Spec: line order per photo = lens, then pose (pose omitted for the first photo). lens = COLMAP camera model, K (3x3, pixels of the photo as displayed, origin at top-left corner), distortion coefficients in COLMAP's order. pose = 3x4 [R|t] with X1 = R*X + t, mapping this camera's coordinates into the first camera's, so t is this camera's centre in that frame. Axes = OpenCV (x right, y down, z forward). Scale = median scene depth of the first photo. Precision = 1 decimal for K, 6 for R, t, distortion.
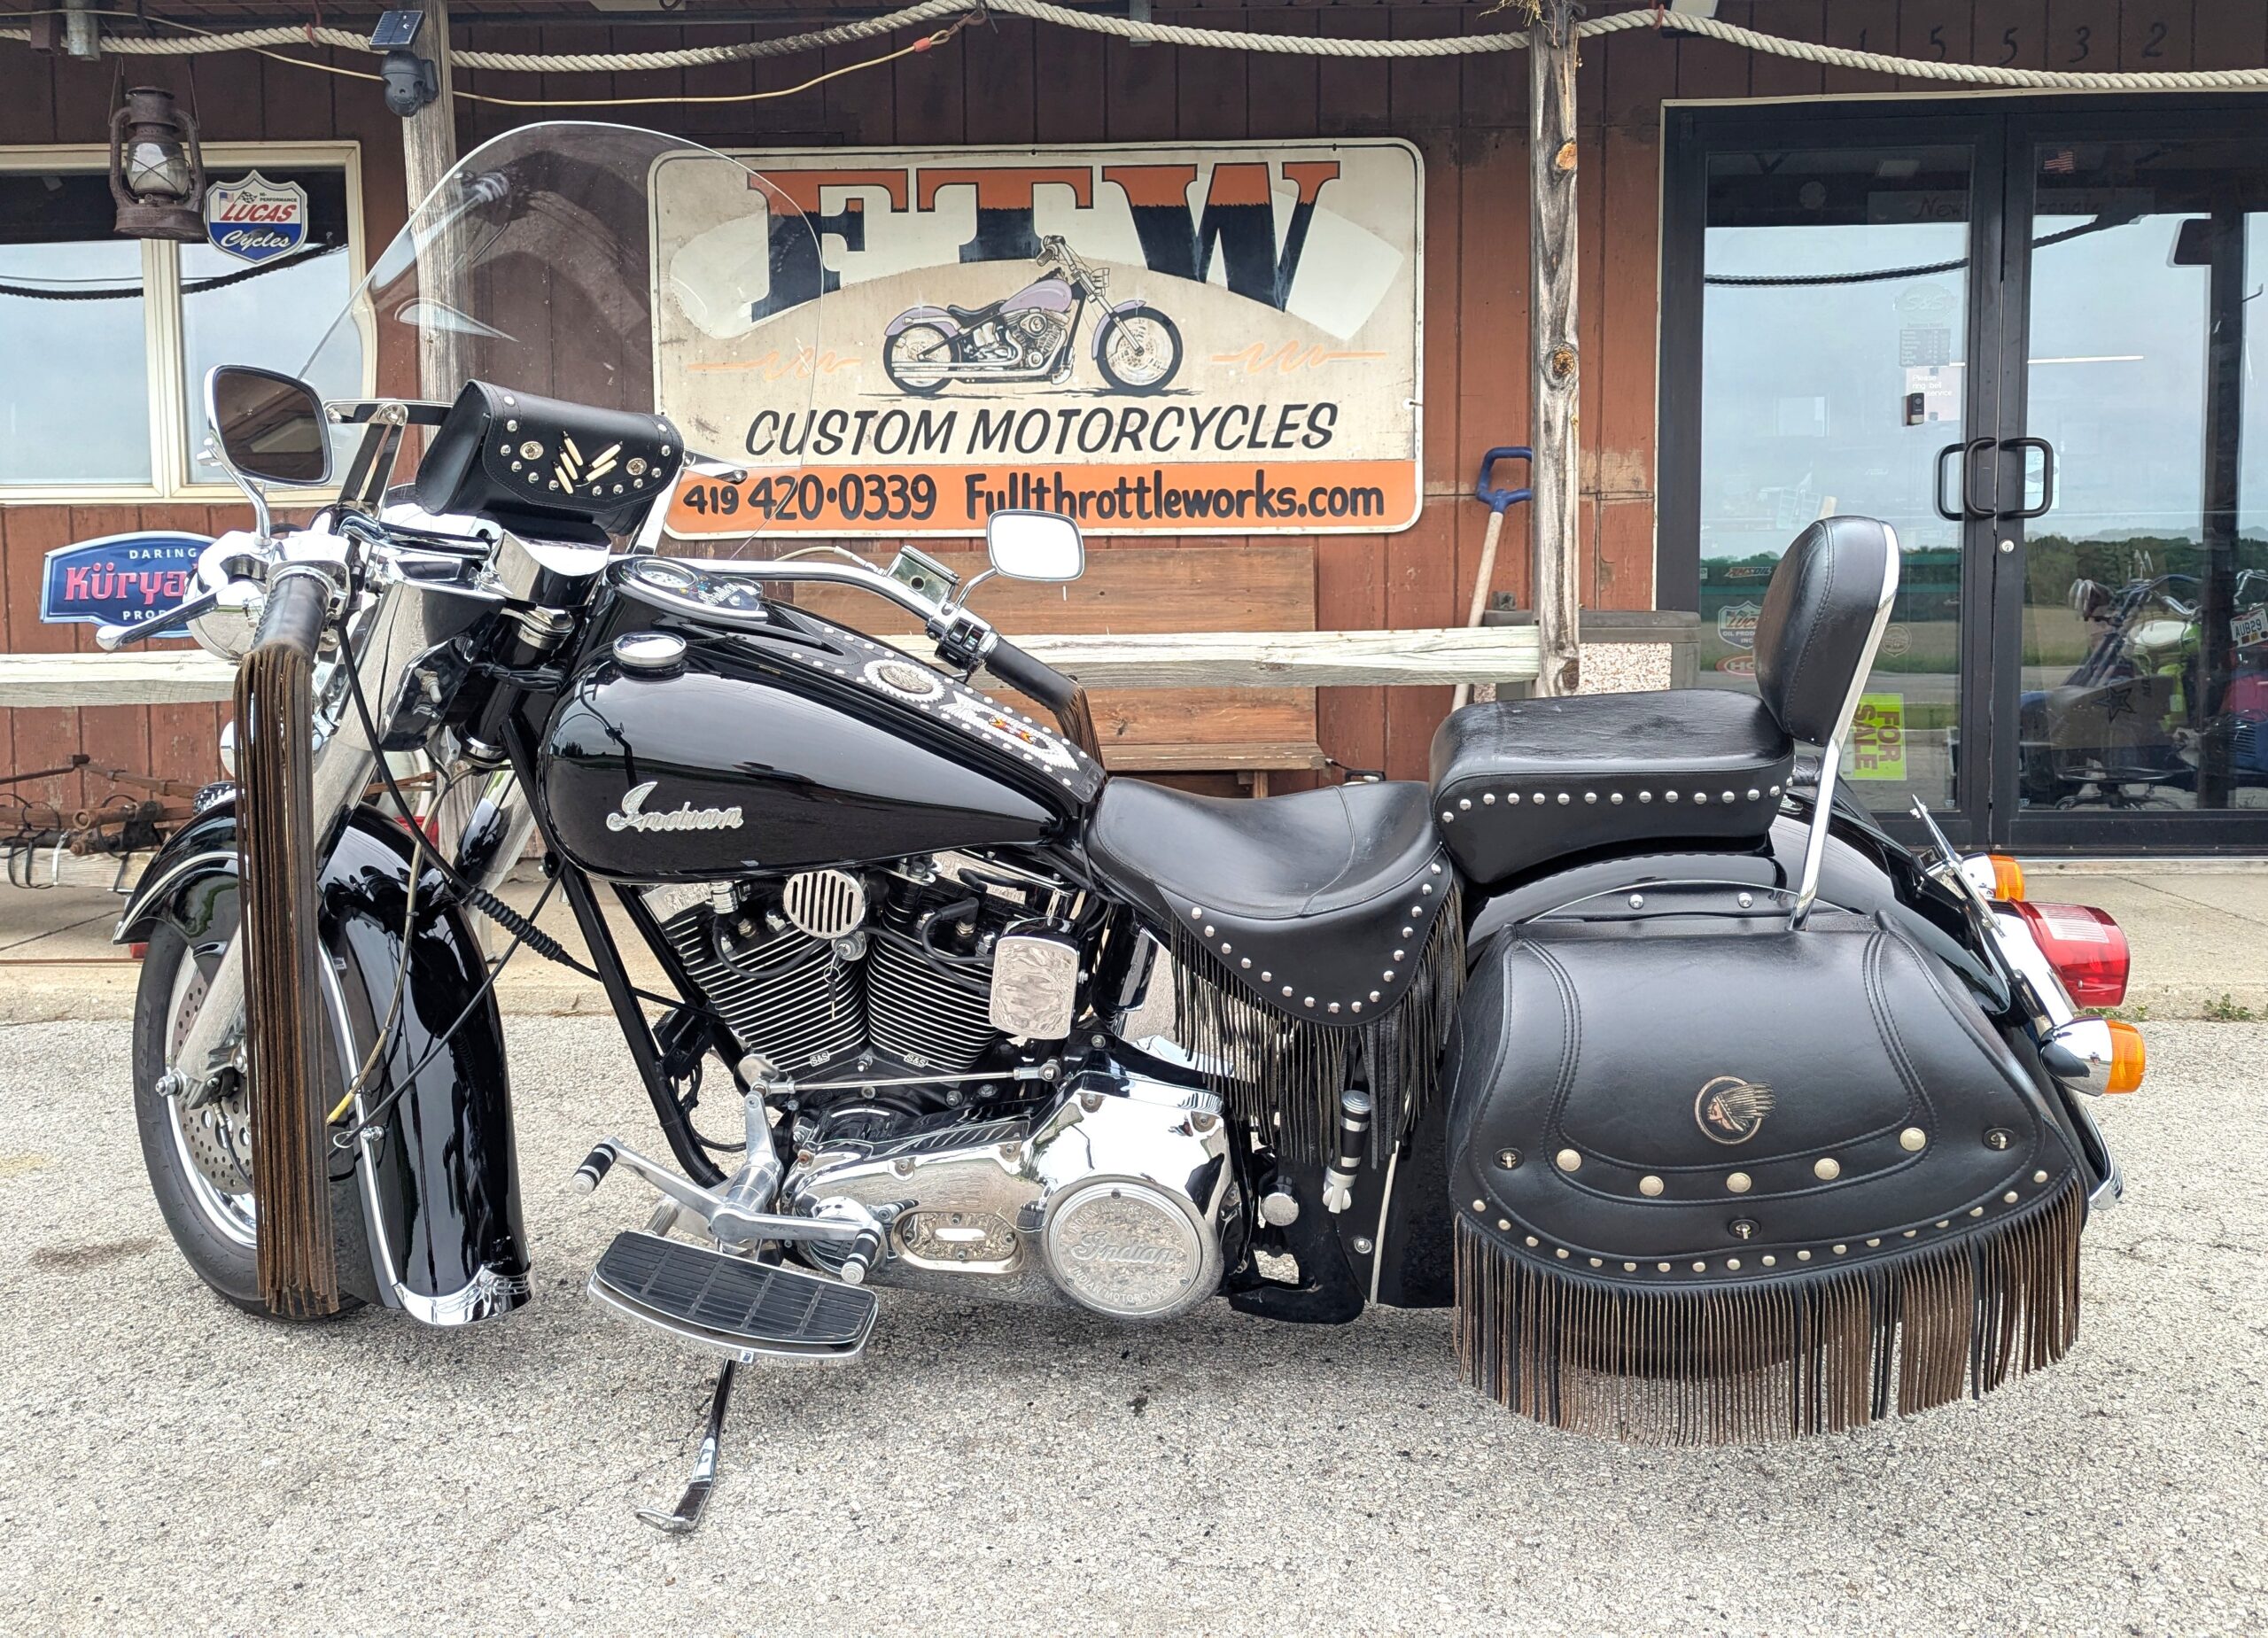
lens RADIAL K [[1767.0, 0, 1157.8], [0, 1767.0, 720.0], [0, 0, 1]] dist [0.111055, -0.168415]
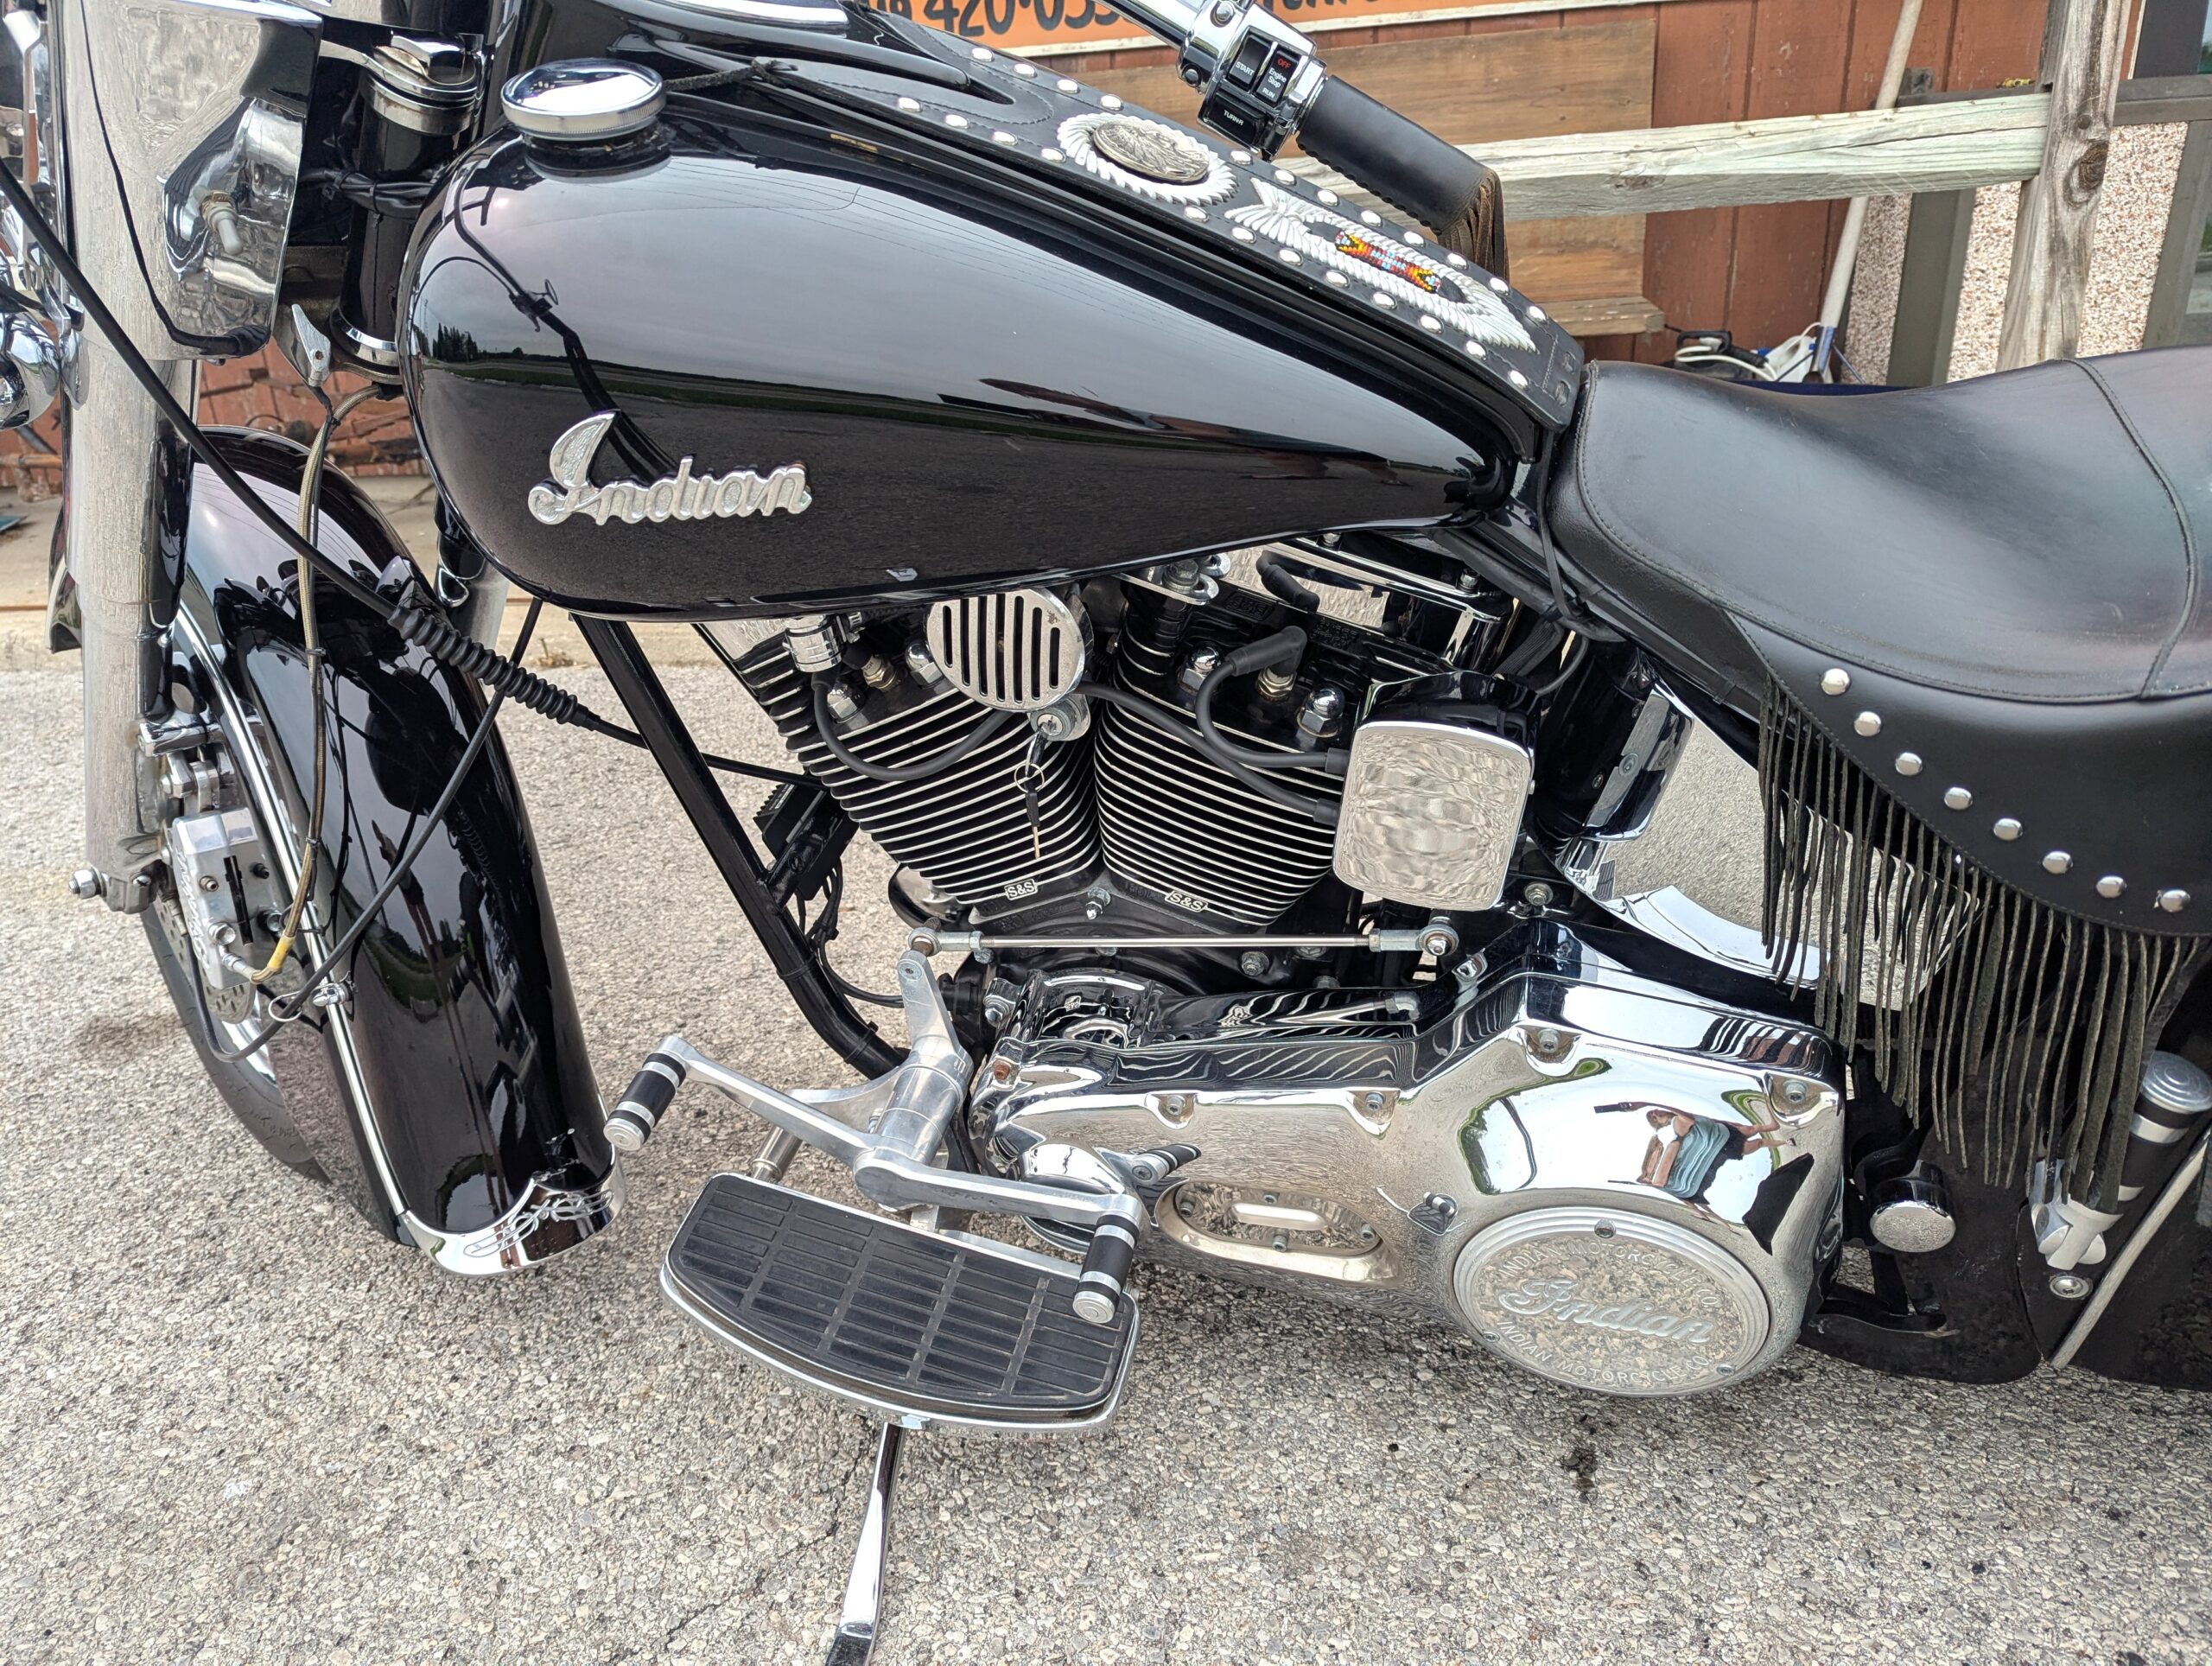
lens RADIAL K [[1572.9, 0, 1081.8], [0, 1572.9, 830.9], [0, 0, 1]] dist [0.063200, -0.060062]
pose [[0.985858, 0.010676, -0.167241, -0.088199], [0.043063, 0.948318, 0.314387, 0.012559], [0.161954, -0.317143, 0.934447, 0.554106]]
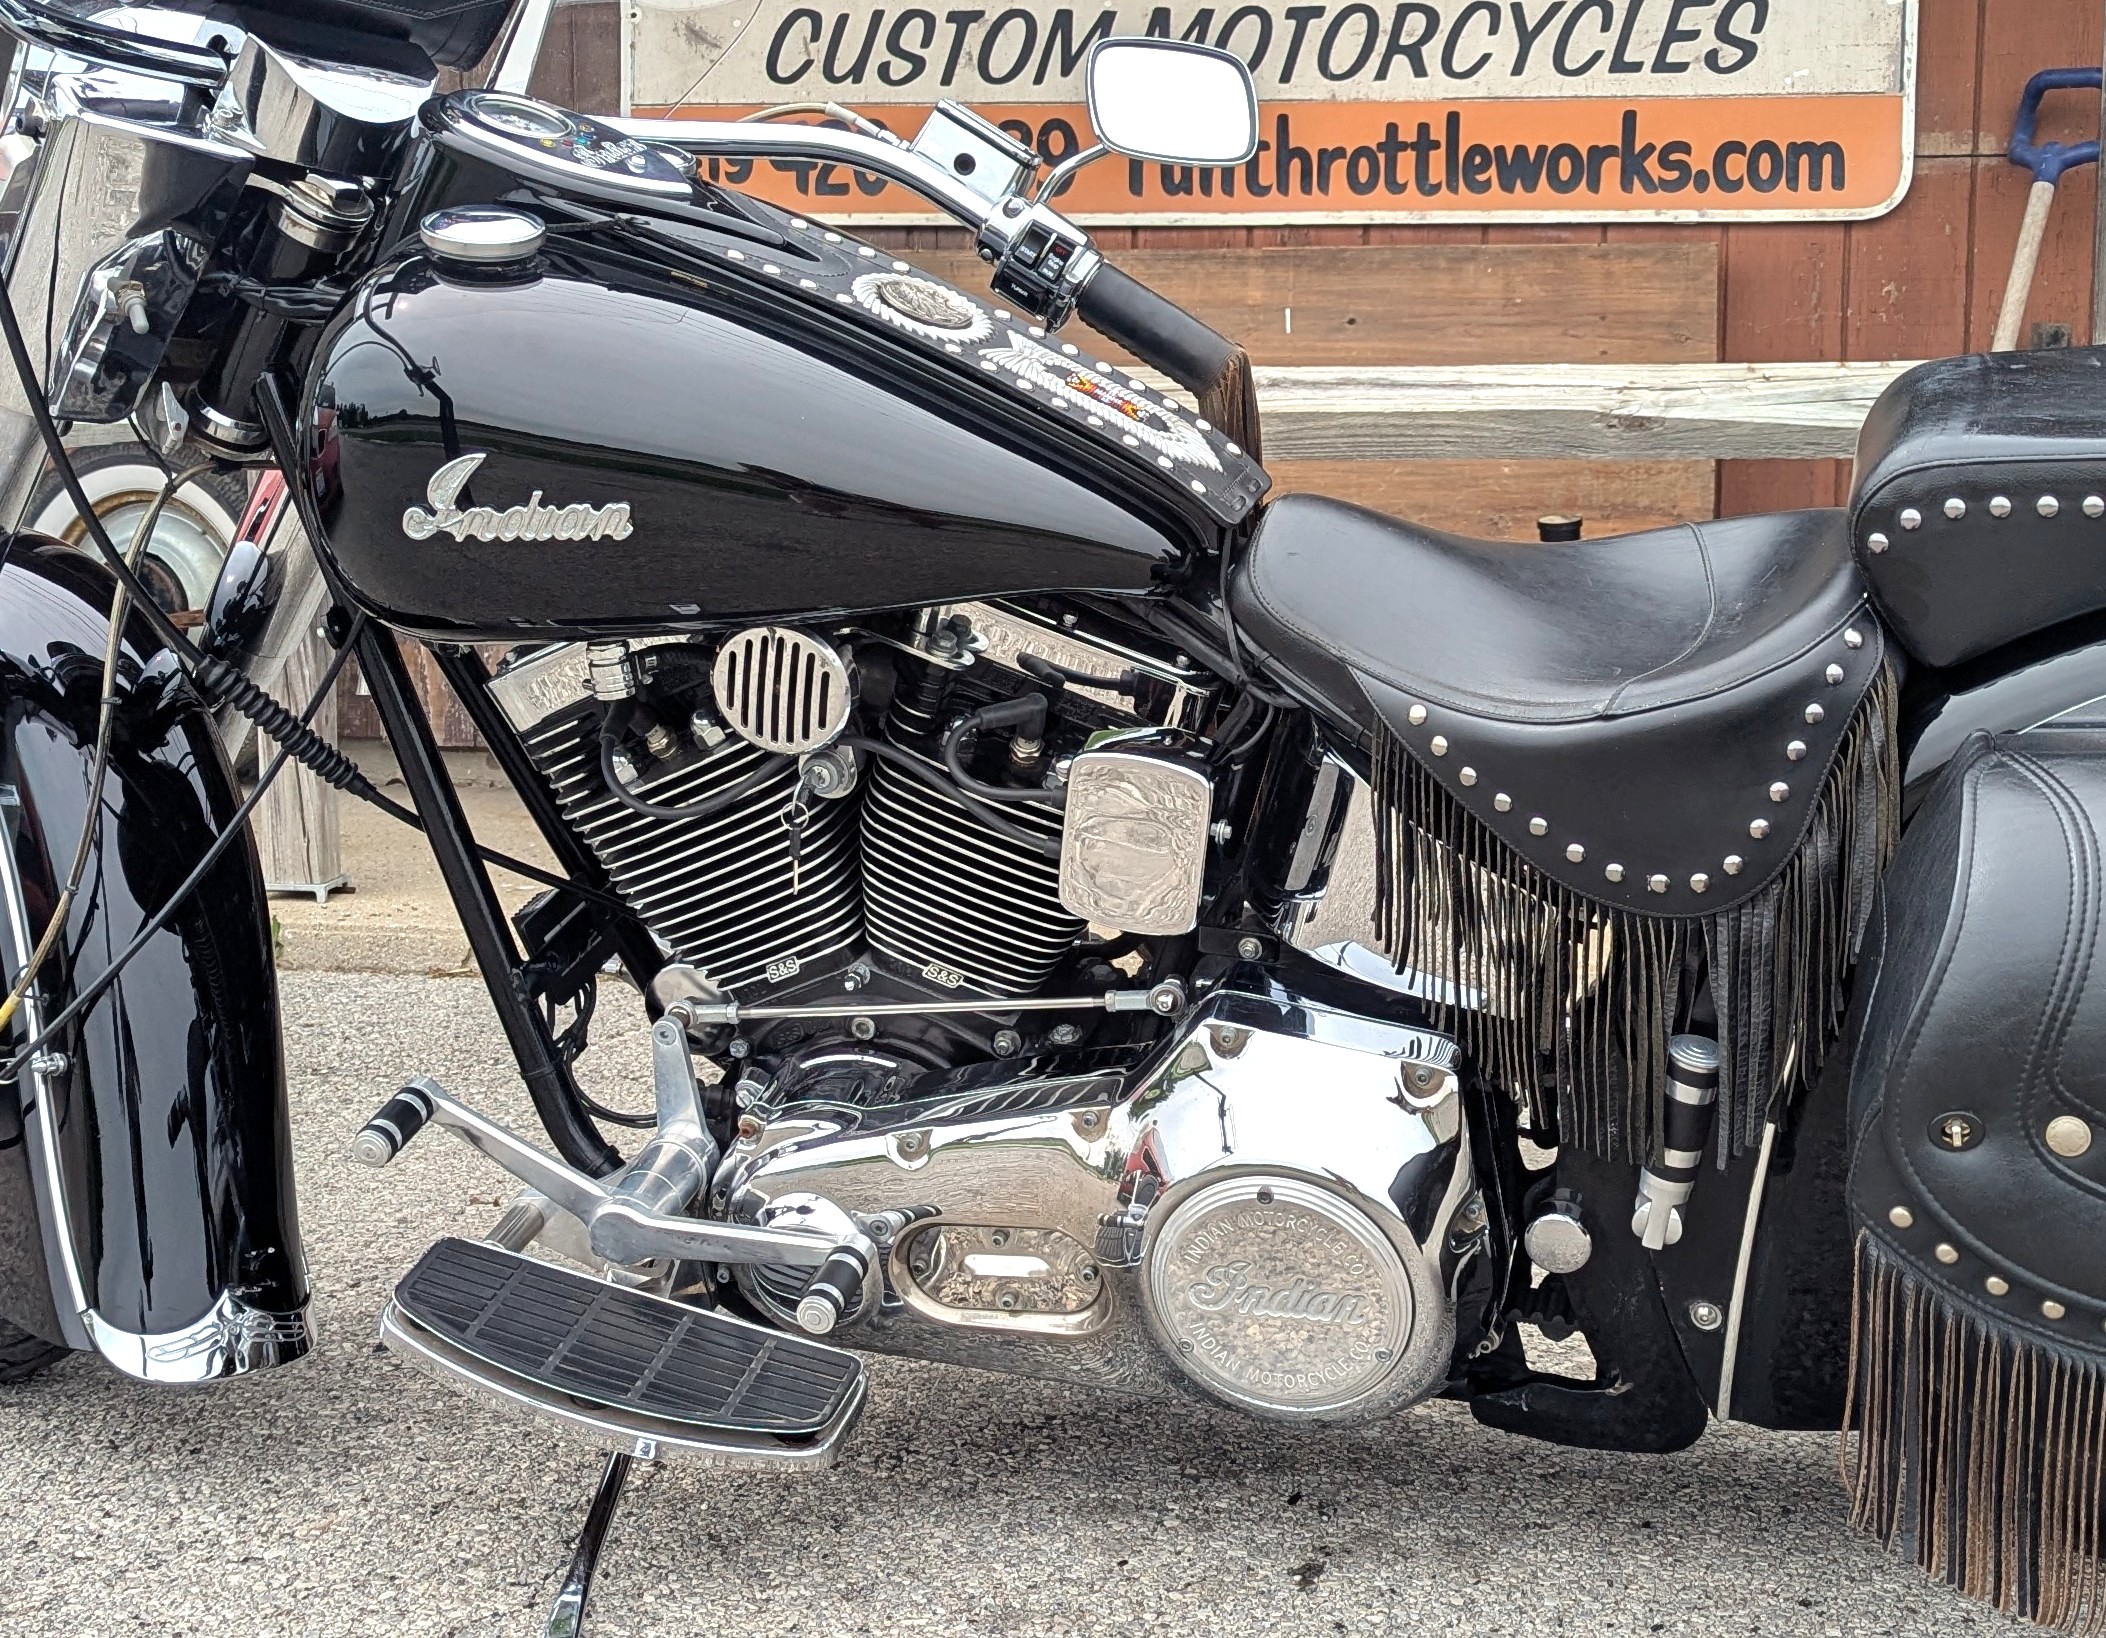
lens RADIAL K [[2879.0, 0, 1196.4], [0, 2879.0, 751.6], [0, 0, 1]] dist [0.154081, -0.434600]
pose [[0.994786, 0.024629, -0.098968, 0.040151], [-0.020349, 0.998823, 0.044027, 0.076735], [0.099936, -0.041784, 0.994116, 0.072855]]
